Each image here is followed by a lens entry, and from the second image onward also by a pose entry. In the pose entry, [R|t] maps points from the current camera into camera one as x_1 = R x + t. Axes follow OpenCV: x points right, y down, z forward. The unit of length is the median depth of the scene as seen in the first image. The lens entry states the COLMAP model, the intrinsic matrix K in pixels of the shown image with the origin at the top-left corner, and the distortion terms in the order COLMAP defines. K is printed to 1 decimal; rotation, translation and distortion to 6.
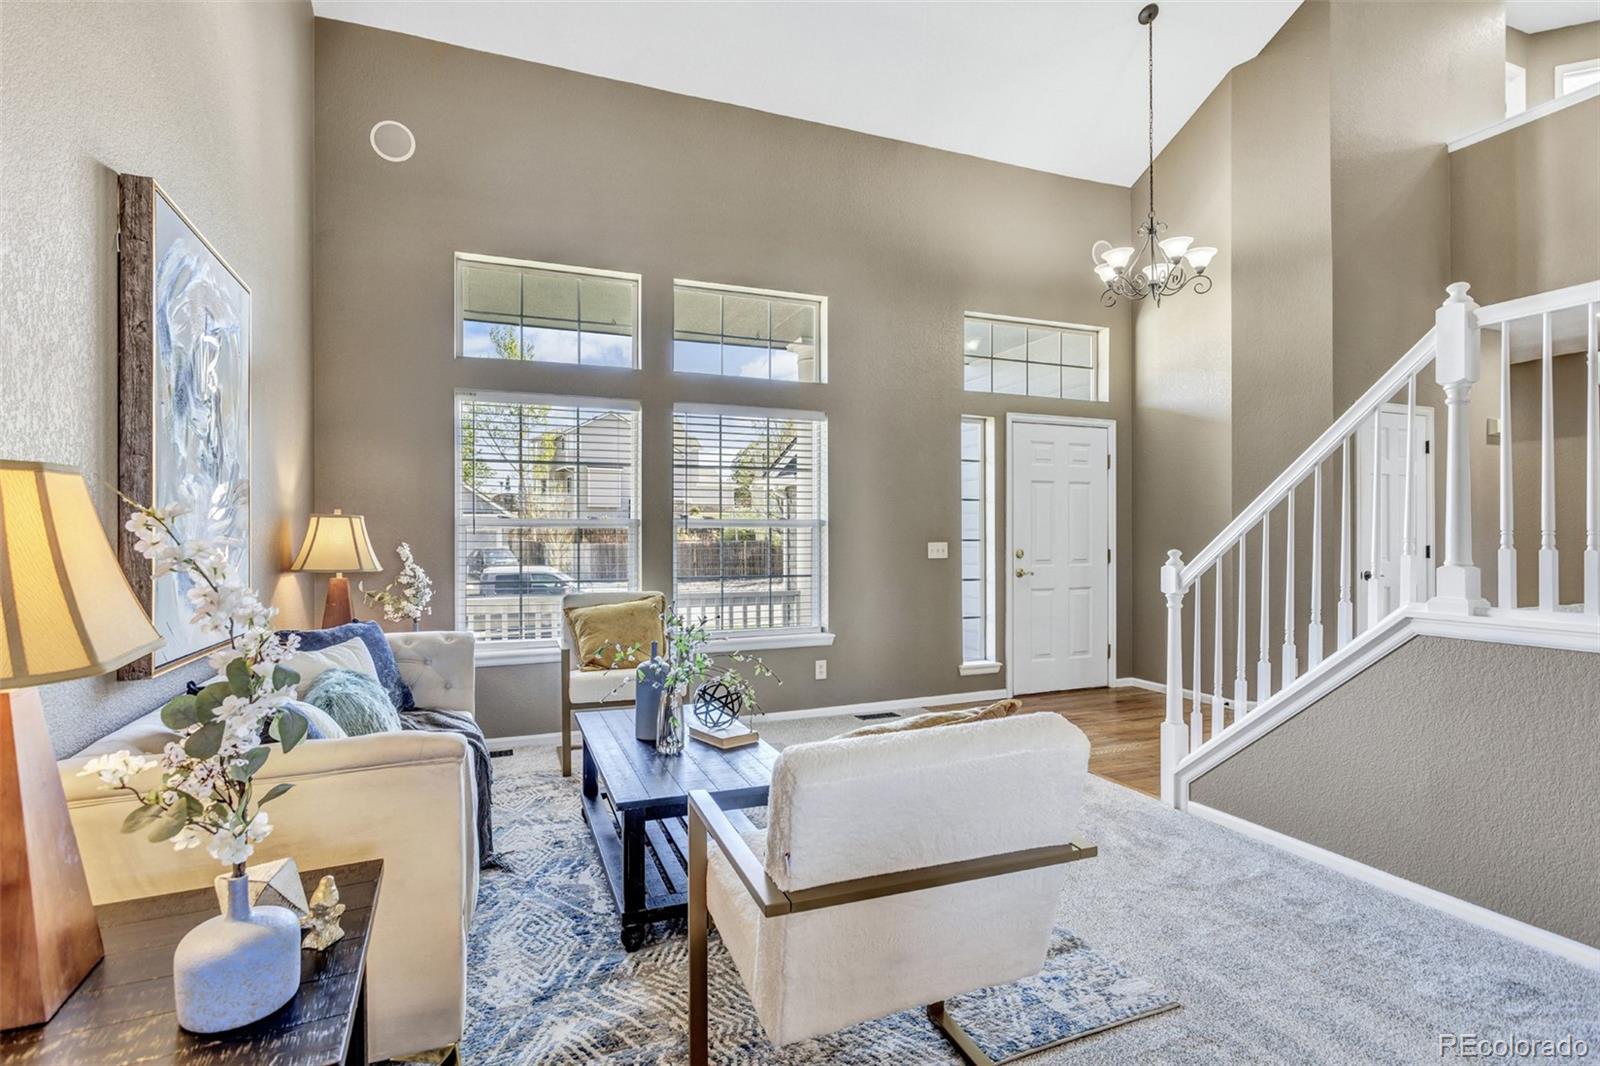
lens RADIAL K [[795.6, 0, 798.1], [0, 795.6, 530.7], [0, 0, 1]] dist [-0.028124, -0.002076]
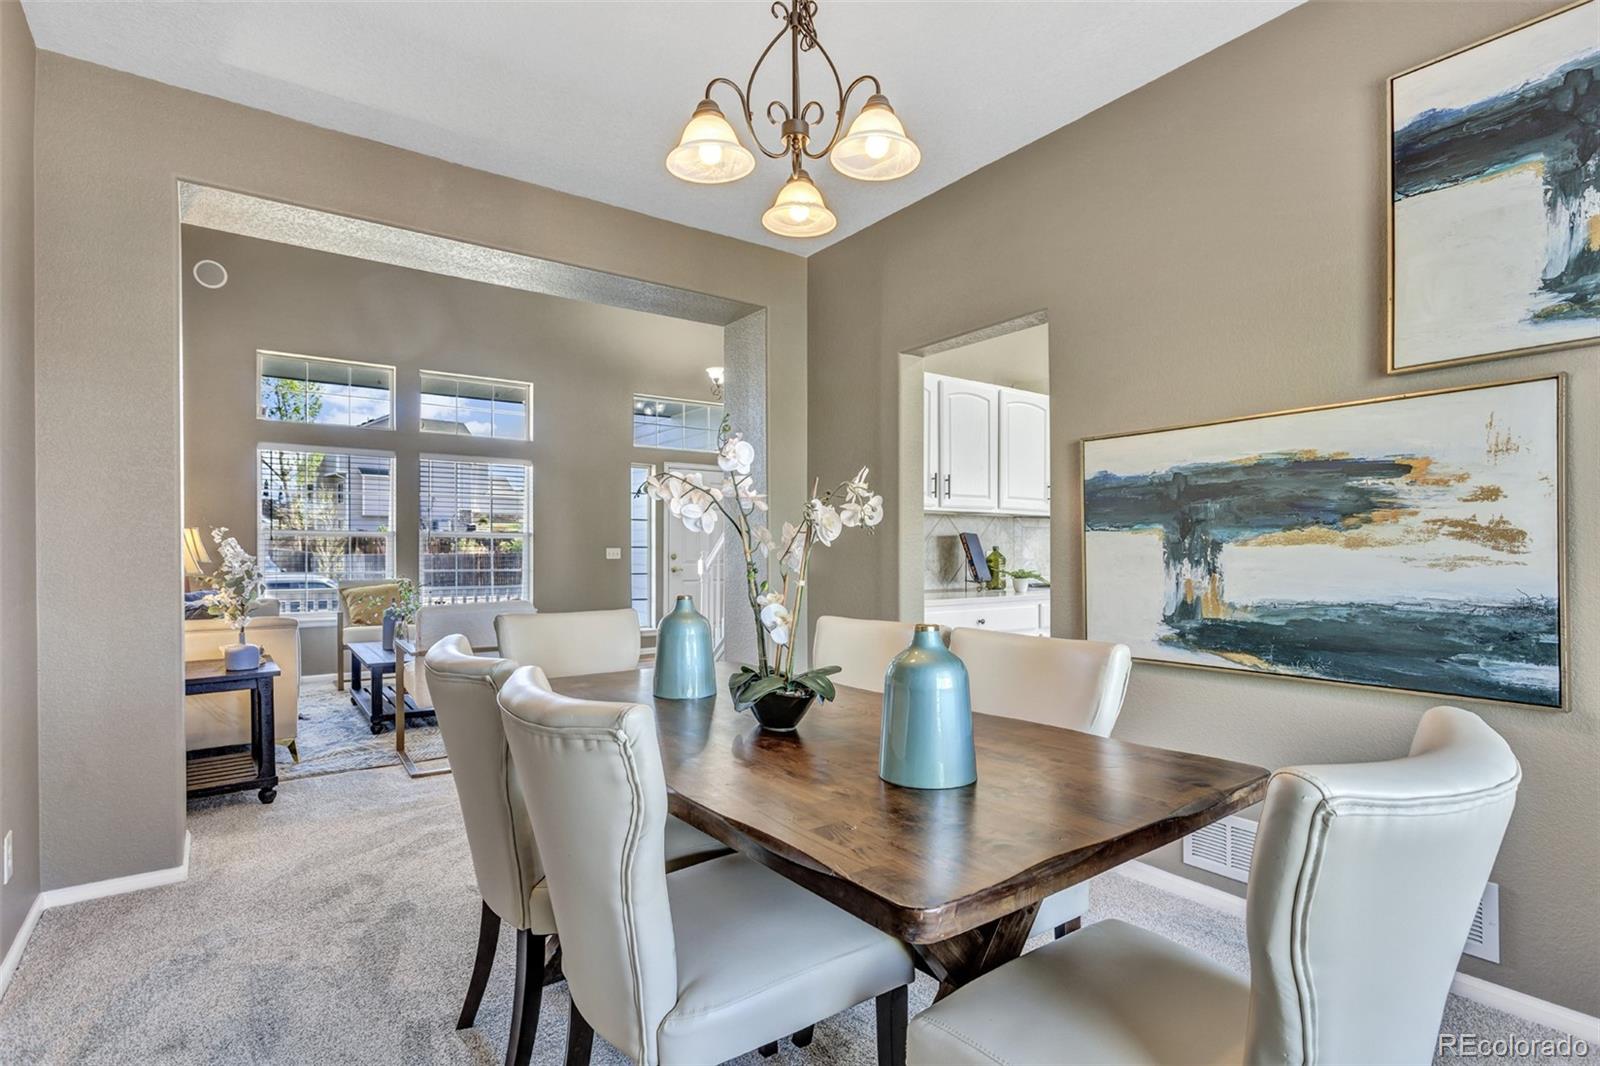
lens RADIAL K [[795.6, 0, 806.6], [0, 795.6, 549.8], [0, 0, 1]] dist [-0.028124, -0.002076]
pose [[0.967640, 0.005007, 0.252285, 0.166484], [-0.007078, 0.999948, 0.007304, 0.004525], [-0.252235, -0.008853, 0.967626, -0.597313]]
